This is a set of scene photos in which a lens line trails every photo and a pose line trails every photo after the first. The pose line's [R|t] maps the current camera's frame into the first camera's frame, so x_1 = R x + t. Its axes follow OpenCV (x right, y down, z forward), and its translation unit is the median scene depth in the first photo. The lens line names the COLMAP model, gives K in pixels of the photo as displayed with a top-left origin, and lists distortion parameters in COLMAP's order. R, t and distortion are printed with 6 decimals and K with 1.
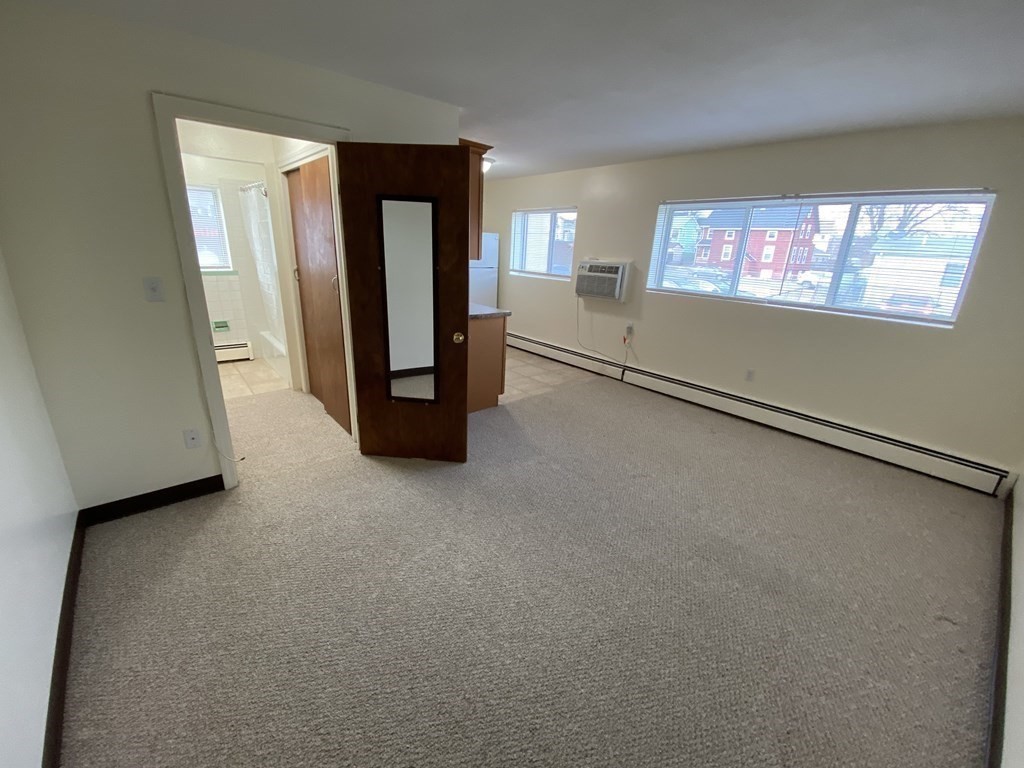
lens RADIAL K [[414.9, 0, 508.6], [0, 414.9, 381.4], [0, 0, 1]] dist [-0.000298, -0.000097]
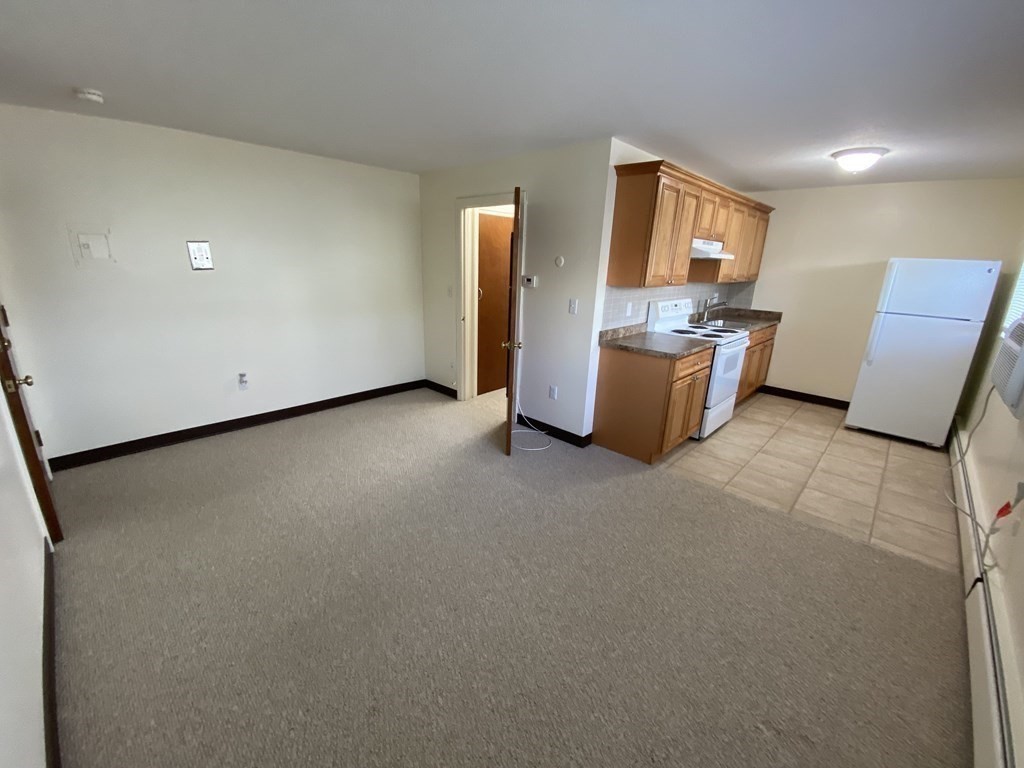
lens RADIAL K [[416.3, 0, 510.6], [0, 416.3, 364.3], [0, 0, 1]] dist [-0.027710, -0.000076]
pose [[0.092379, 0.196648, -0.976113, 0.620538], [-0.333495, 0.929797, 0.155755, -0.141405], [0.938215, 0.311140, 0.151474, 0.502497]]
